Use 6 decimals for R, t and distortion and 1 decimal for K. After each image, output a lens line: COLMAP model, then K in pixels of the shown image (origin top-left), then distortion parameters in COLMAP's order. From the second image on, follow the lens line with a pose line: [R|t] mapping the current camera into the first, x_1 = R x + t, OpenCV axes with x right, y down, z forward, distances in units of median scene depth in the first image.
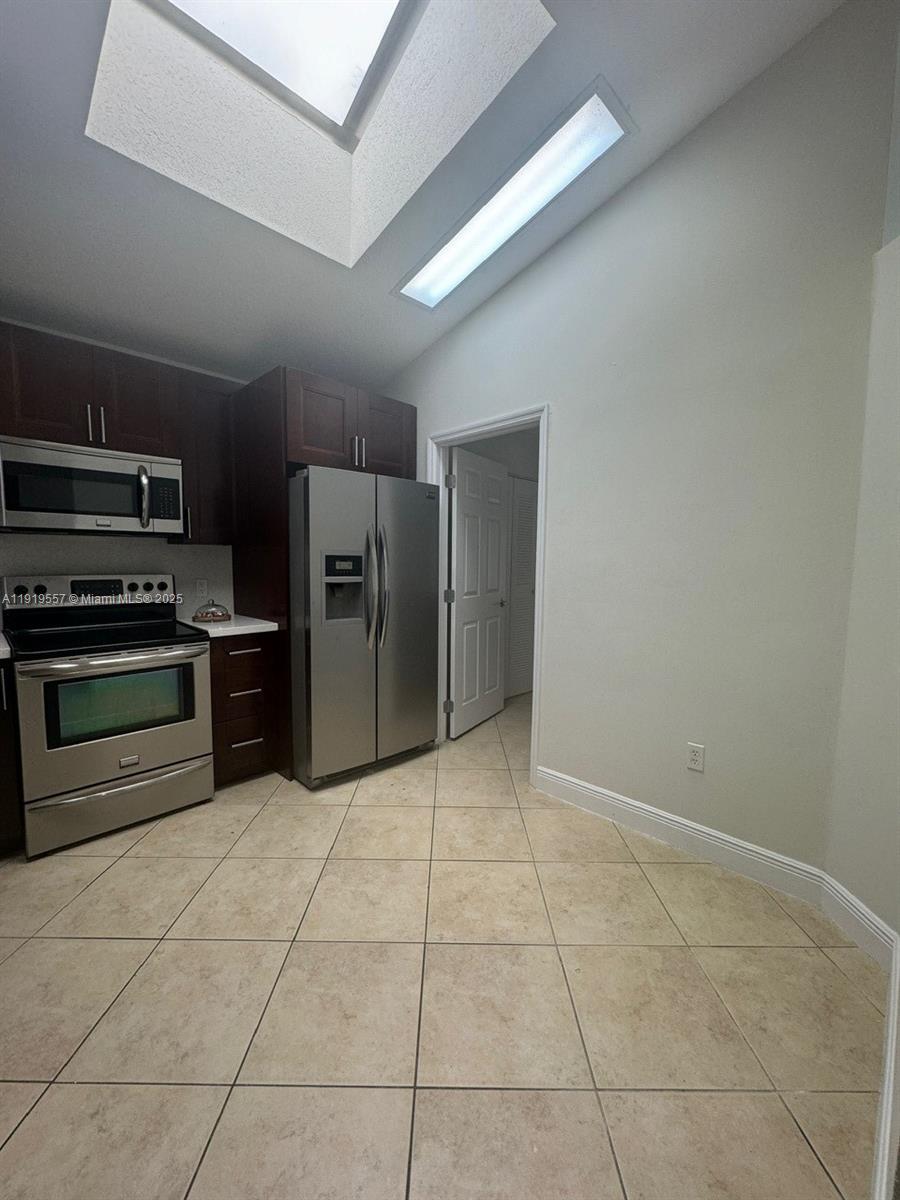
lens RADIAL K [[477.9, 0, 446.7], [0, 477.9, 598.7], [0, 0, 1]] dist [0.000663, 0.000130]
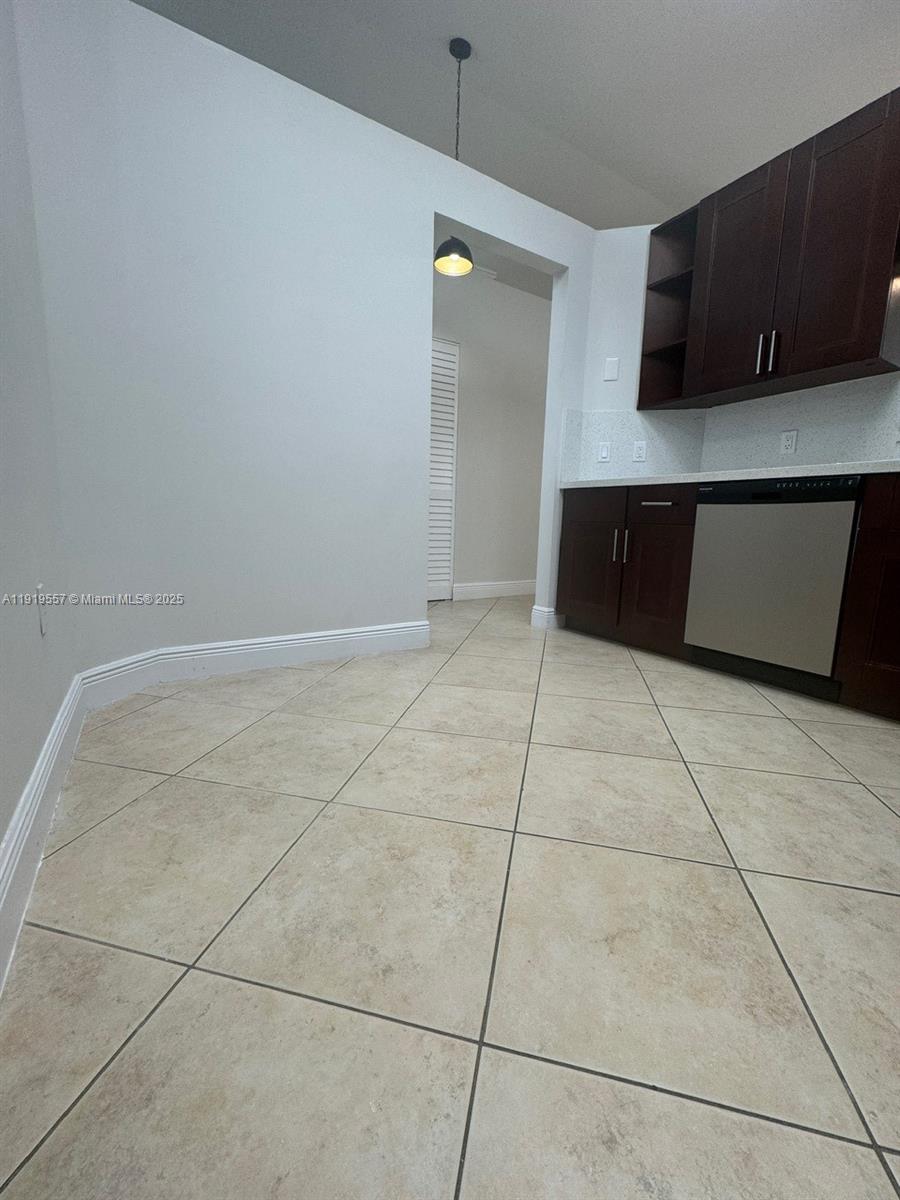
lens RADIAL K [[477.9, 0, 452.1], [0, 477.9, 598.2], [0, 0, 1]] dist [0.000663, 0.000130]
pose [[-0.975623, -0.071398, 0.207516, -0.064169], [-0.018355, 0.968831, 0.247041, 0.203885], [-0.218686, 0.237210, -0.946524, 1.646702]]
